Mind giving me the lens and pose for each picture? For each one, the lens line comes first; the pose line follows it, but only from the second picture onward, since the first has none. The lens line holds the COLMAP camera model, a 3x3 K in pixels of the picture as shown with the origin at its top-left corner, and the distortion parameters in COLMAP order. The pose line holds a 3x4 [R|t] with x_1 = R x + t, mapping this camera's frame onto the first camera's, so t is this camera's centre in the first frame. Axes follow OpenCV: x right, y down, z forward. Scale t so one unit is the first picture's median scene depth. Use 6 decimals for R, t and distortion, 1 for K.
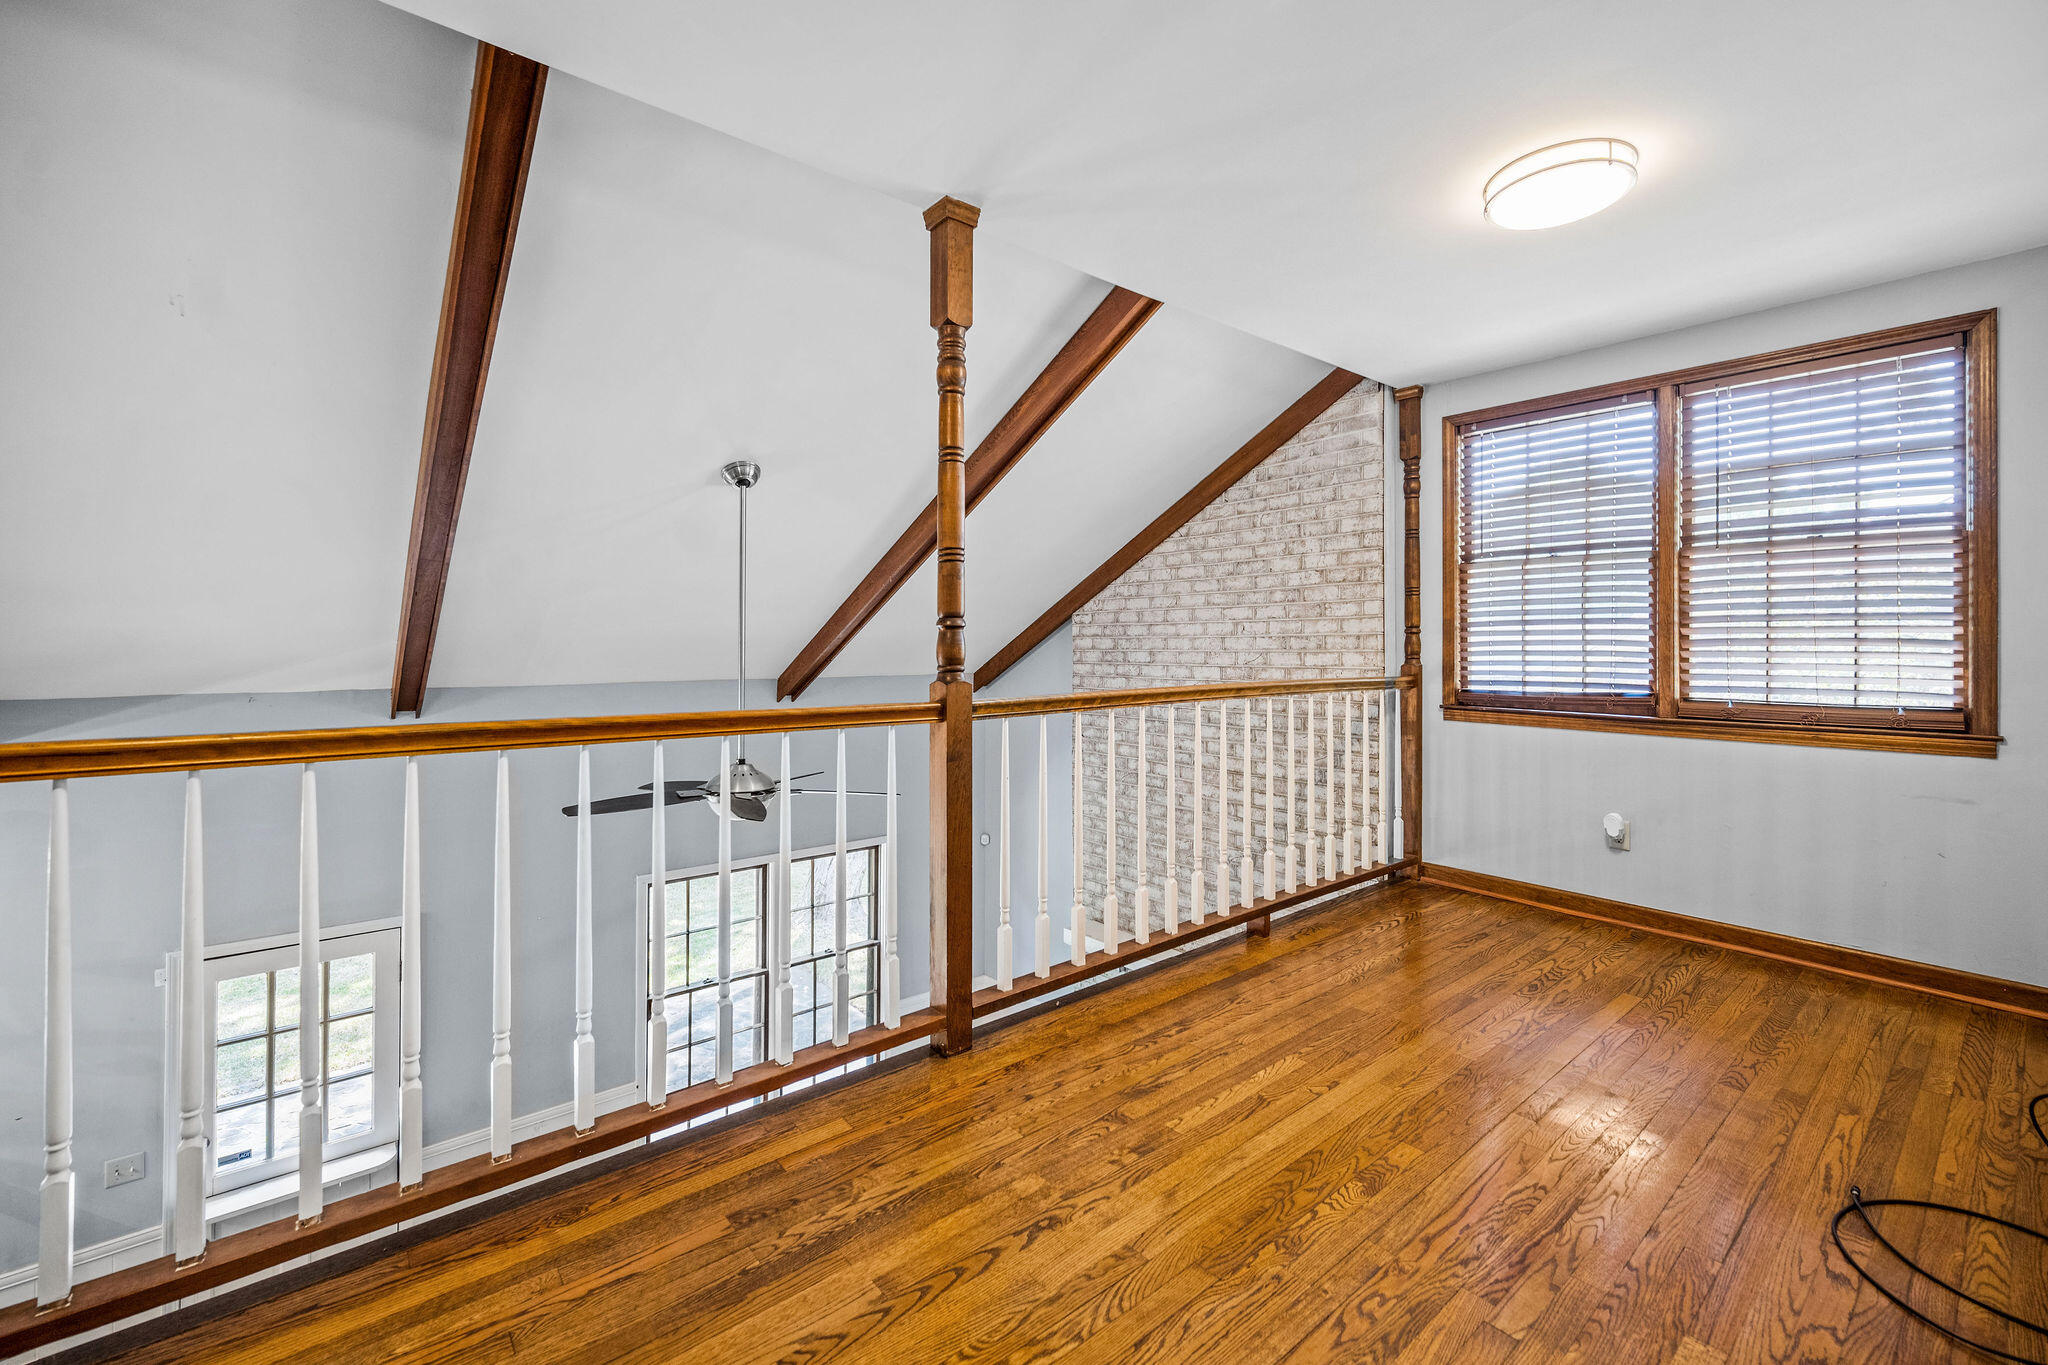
lens RADIAL K [[830.1, 0, 1021.9], [0, 830.1, 640.4], [0, 0, 1]] dist [0.002247, 0.000286]
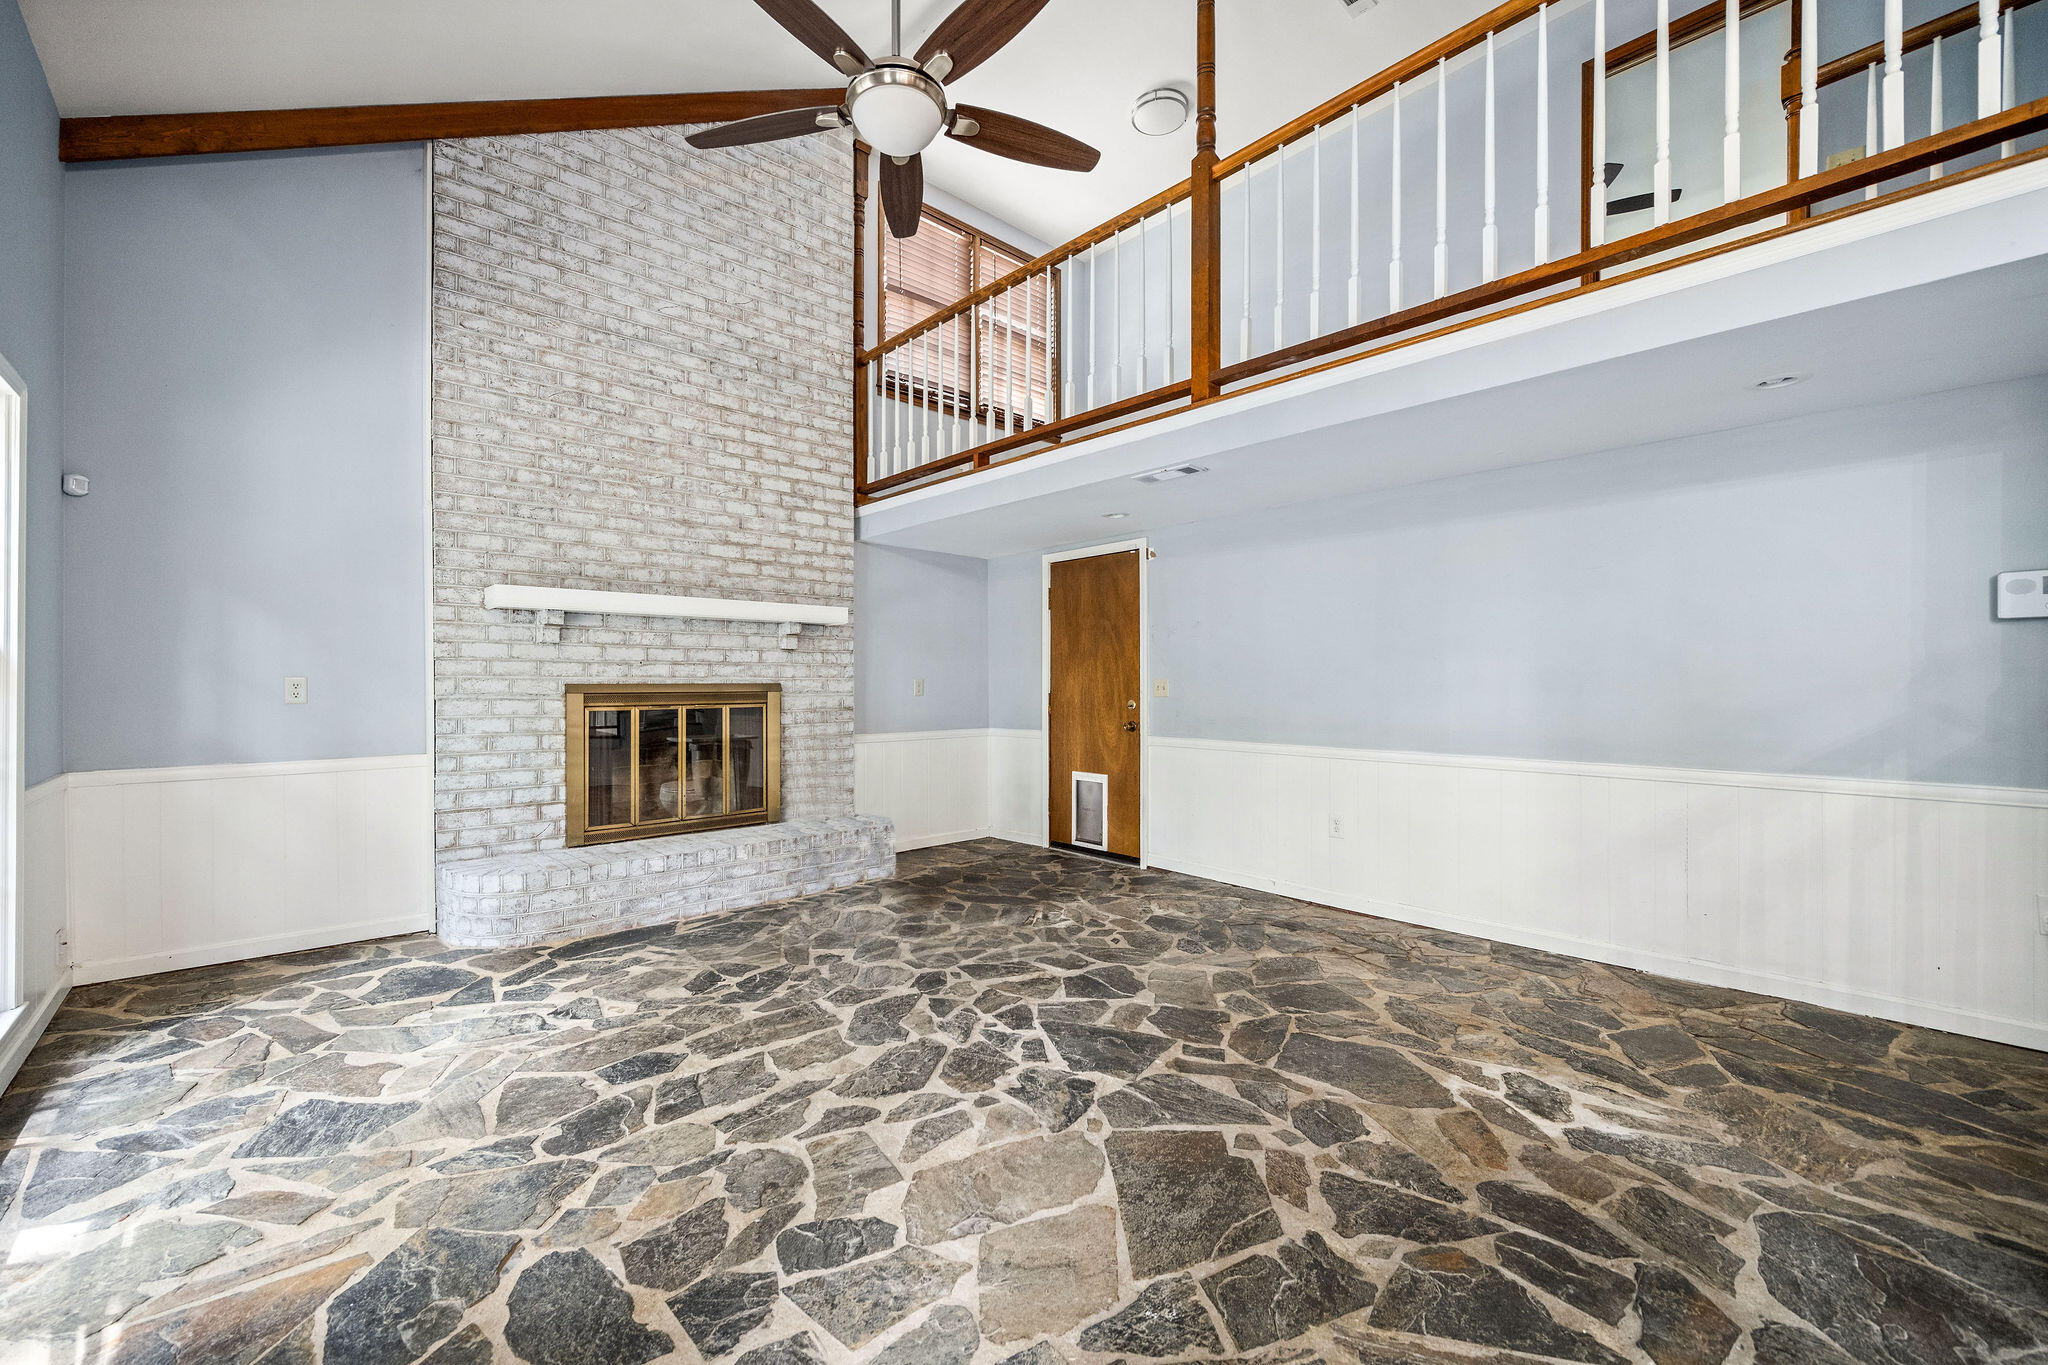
lens RADIAL K [[821.1, 0, 1024.0], [0, 821.1, 676.6], [0, 0, 1]] dist [0.000305, 0.000050]
pose [[-0.056888, 0.001373, 0.998380, -0.680418], [-0.001448, 0.999998, -0.001458, 0.436269], [-0.998380, -0.001529, -0.056886, 0.617124]]
